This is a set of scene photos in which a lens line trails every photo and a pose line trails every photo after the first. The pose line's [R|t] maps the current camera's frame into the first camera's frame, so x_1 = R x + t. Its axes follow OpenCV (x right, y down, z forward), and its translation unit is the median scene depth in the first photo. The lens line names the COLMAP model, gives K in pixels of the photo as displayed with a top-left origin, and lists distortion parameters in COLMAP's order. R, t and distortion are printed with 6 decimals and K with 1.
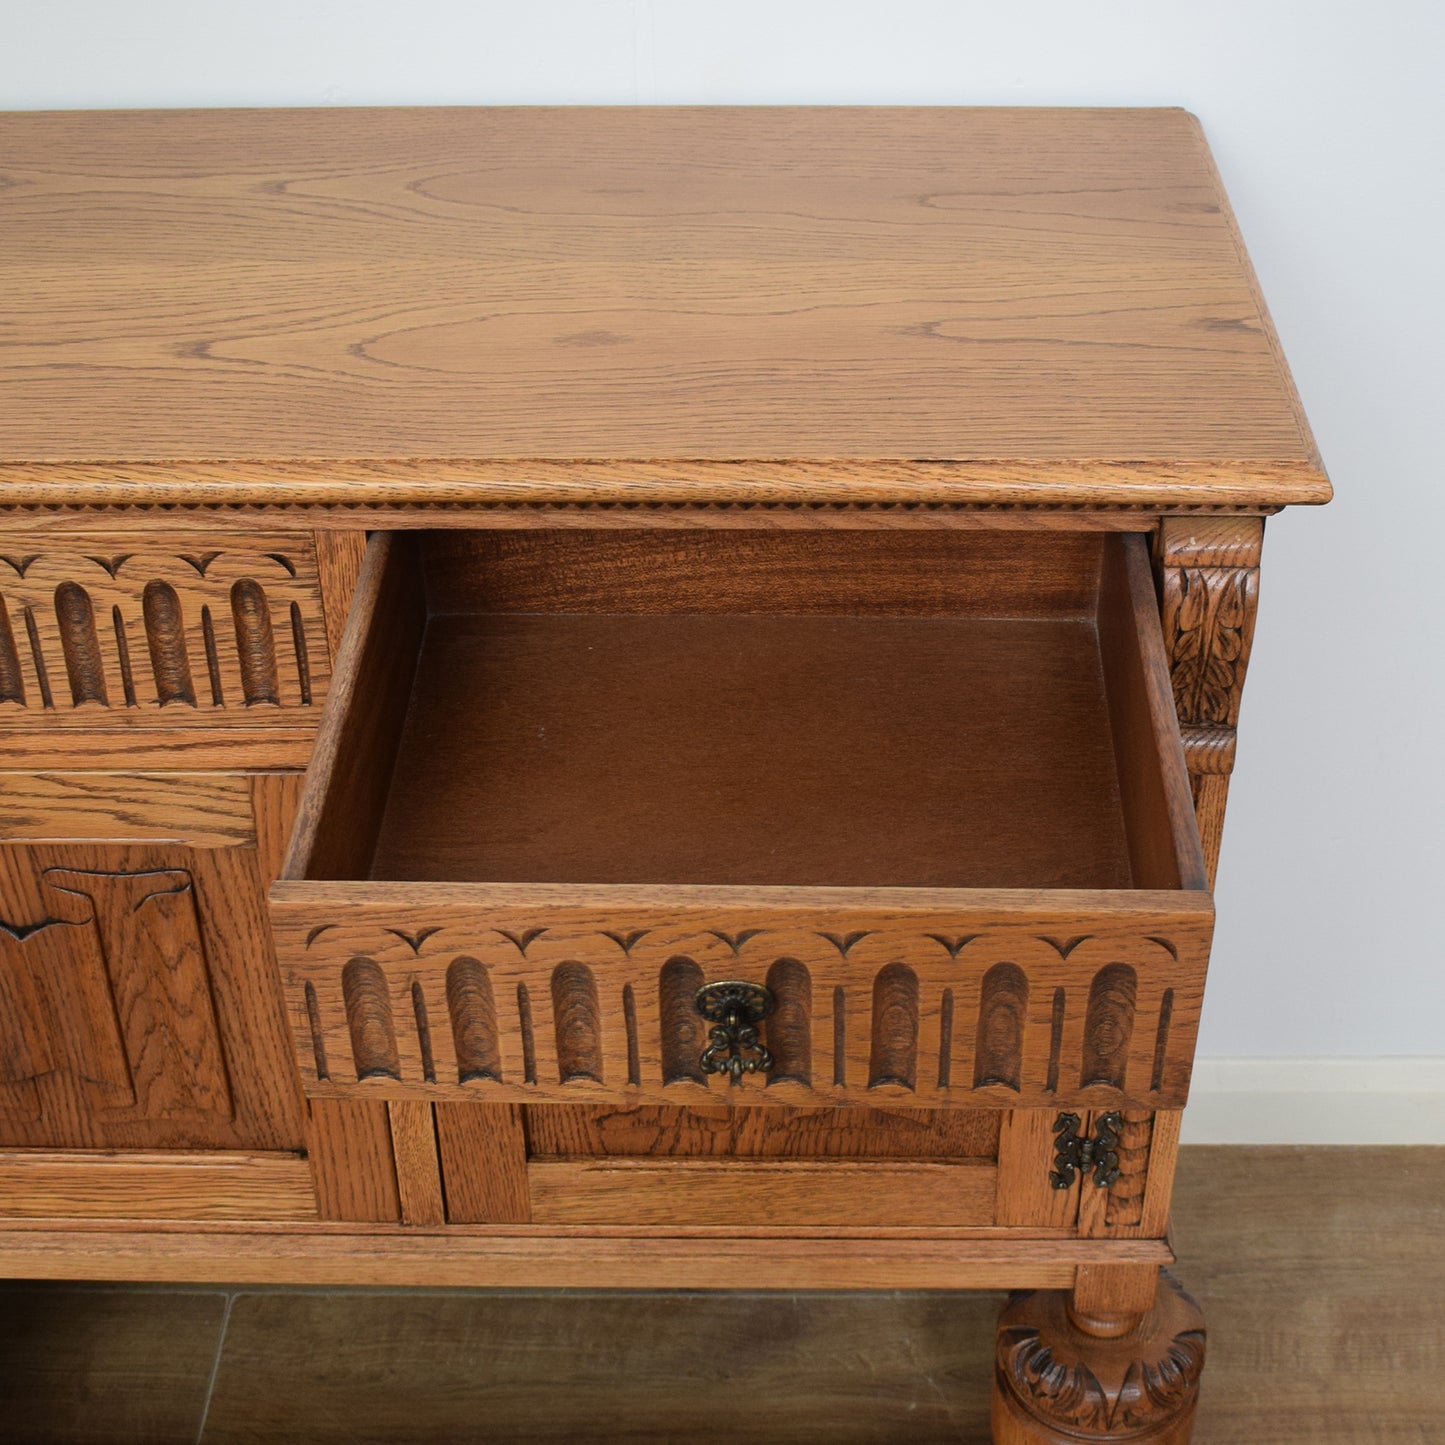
lens RADIAL K [[2391.5, 0, 754.5], [0, 2391.5, 804.7], [0, 0, 1]] dist [-0.078038, 0.000000]
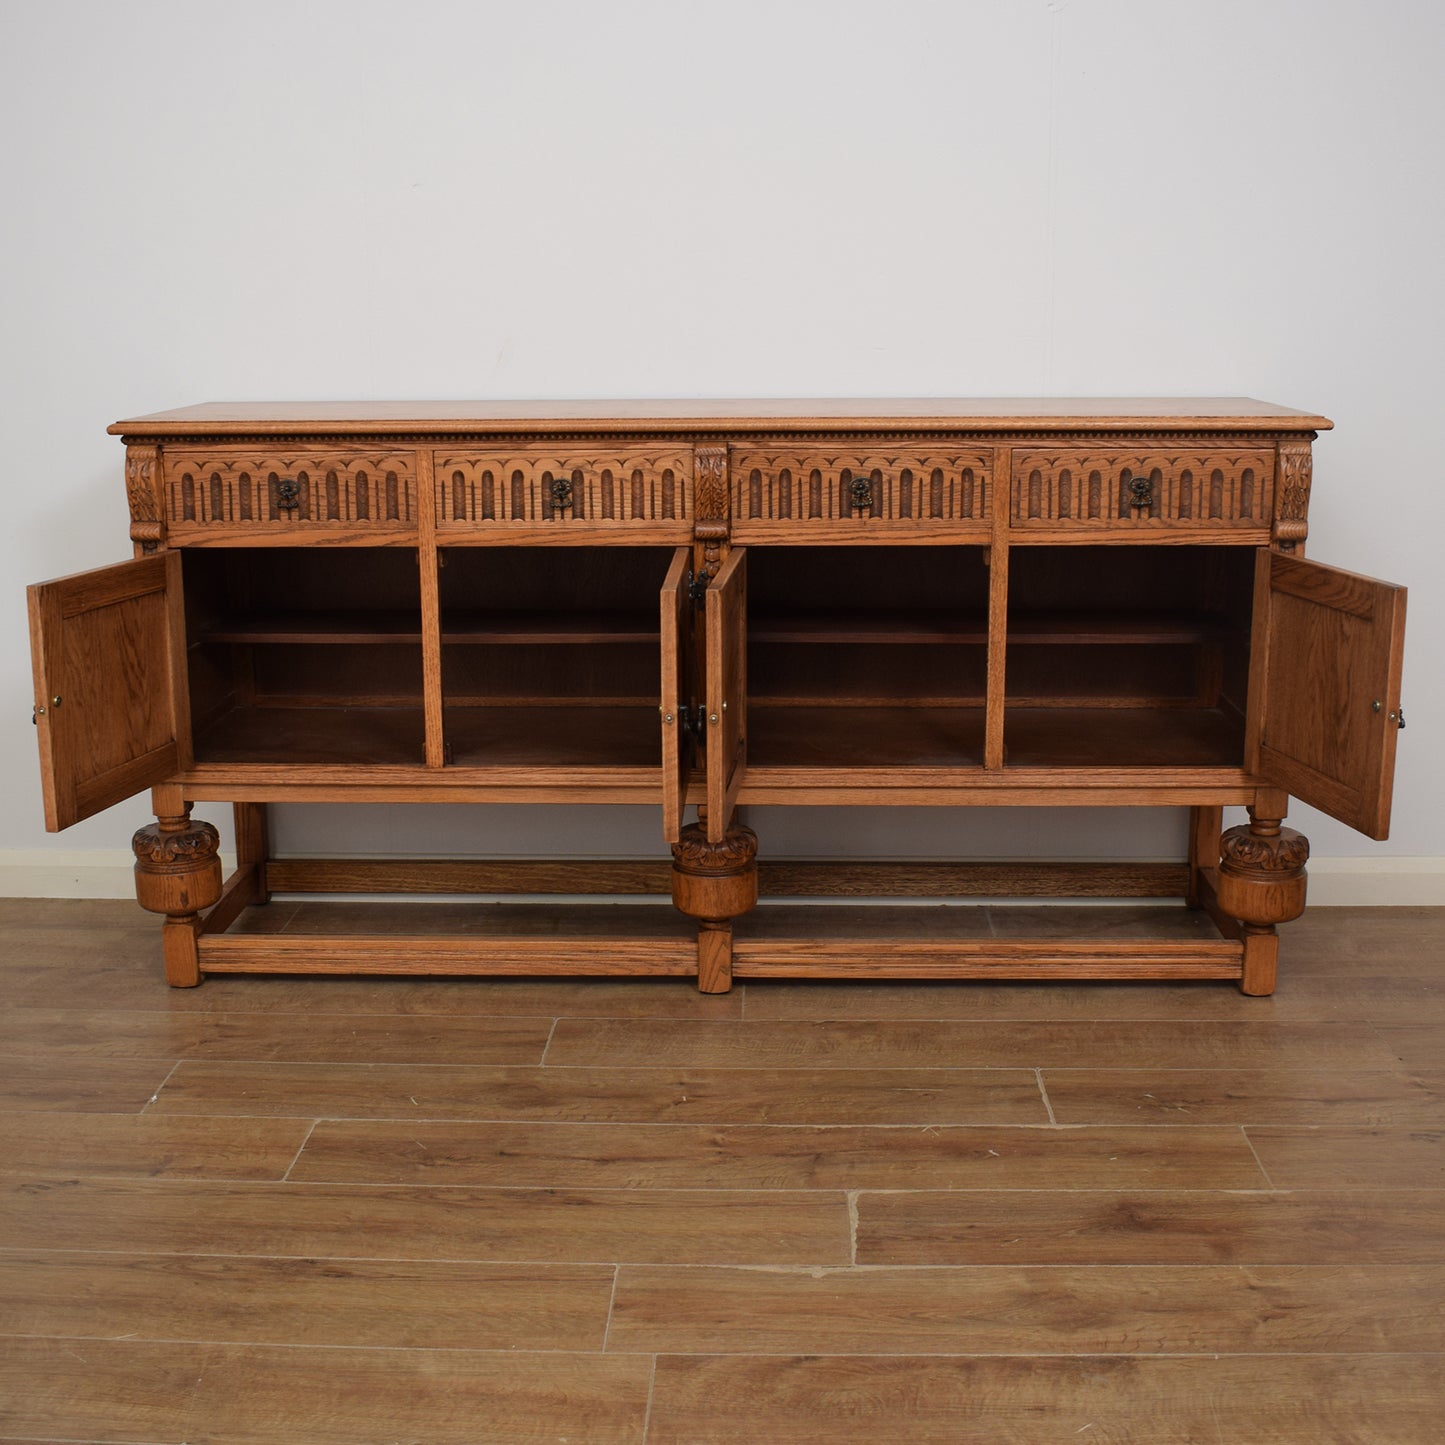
lens RADIAL K [[1814.4, 0, 699.2], [0, 1814.4, 708.3], [0, 0, 1]] dist [-0.085758, 0.000000]
pose [[0.999563, 0.004162, -0.029276, -0.411360], [-0.015679, 0.914024, -0.405358, 0.935181], [0.025072, 0.405640, 0.913689, -0.798921]]
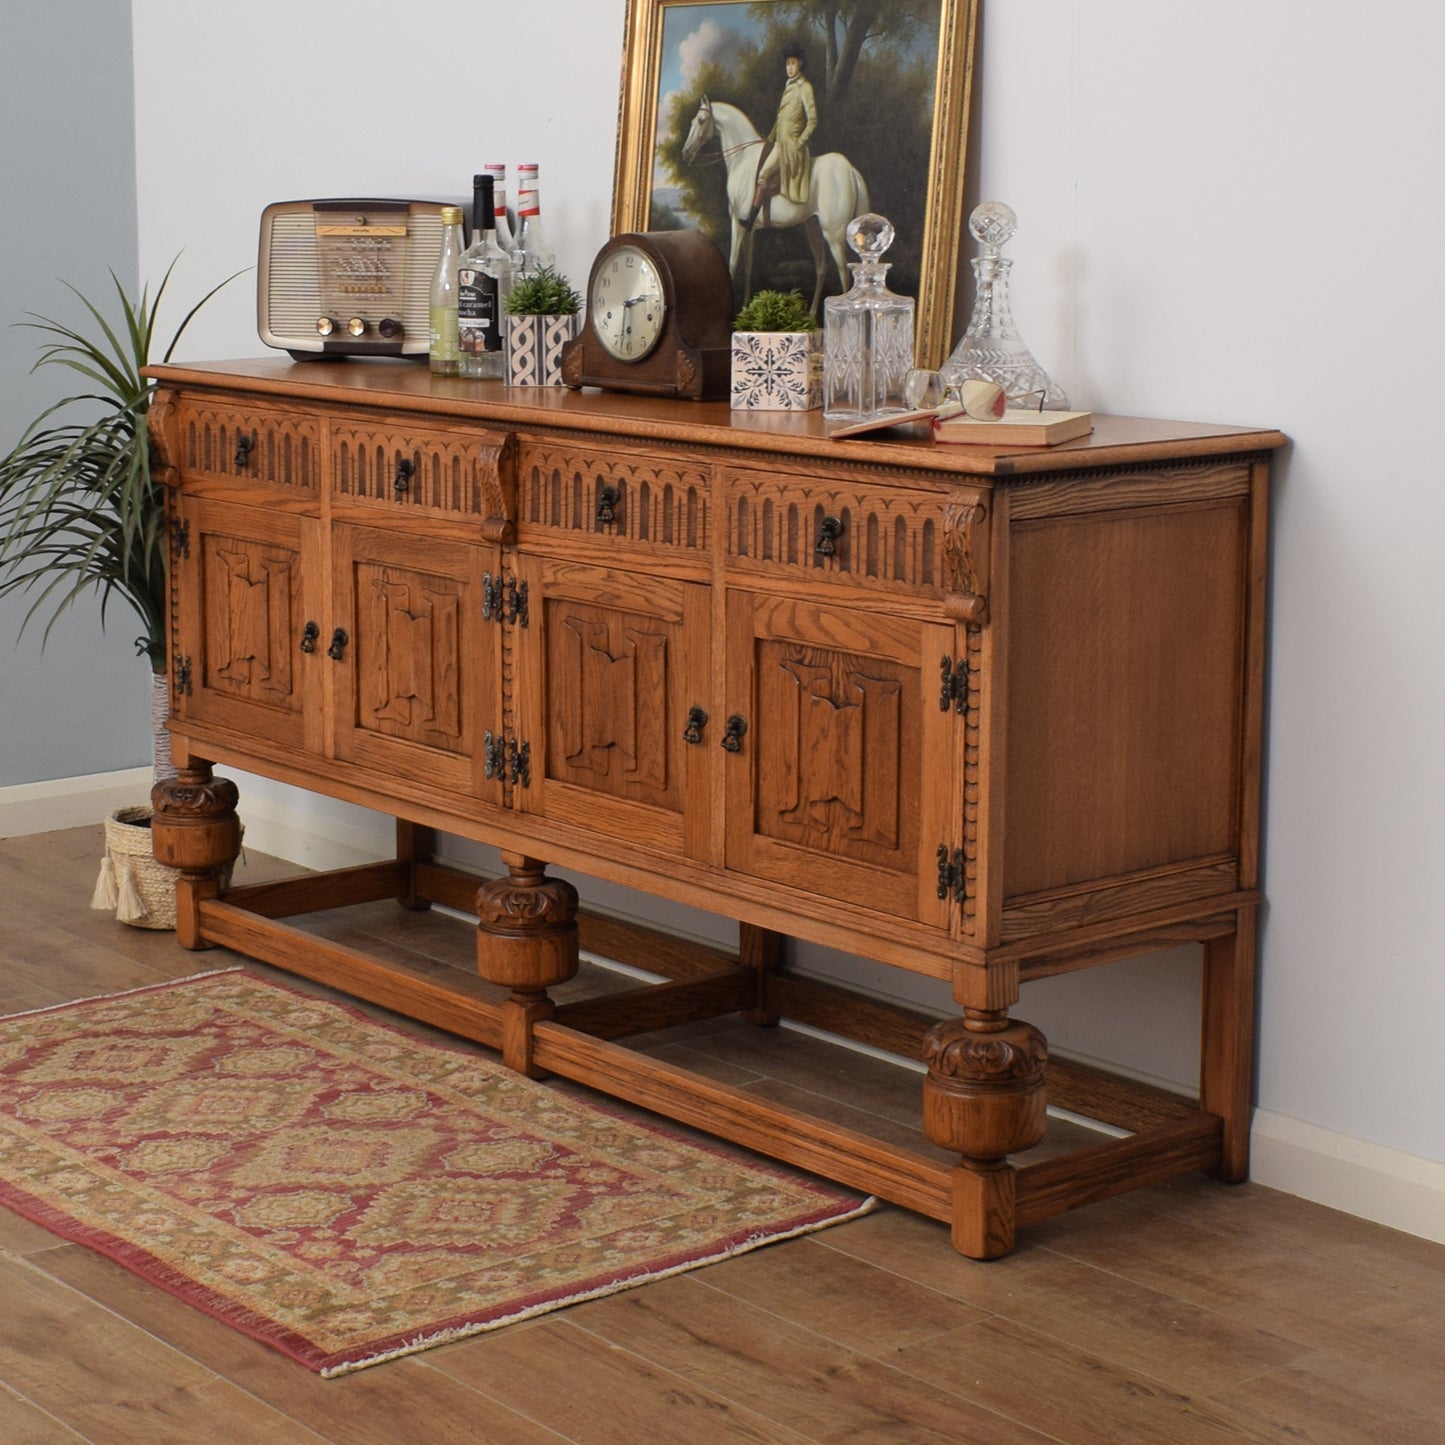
lens RADIAL K [[3030.6, 0, 667.3], [0, 3030.6, 655.0], [0, 0, 1]] dist [-0.059318, 0.000000]
pose [[0.640822, 0.131520, -0.756339, 1.795283], [-0.461075, 0.853665, -0.242210, 0.686281], [0.613805, 0.503942, 0.607689, -0.668466]]
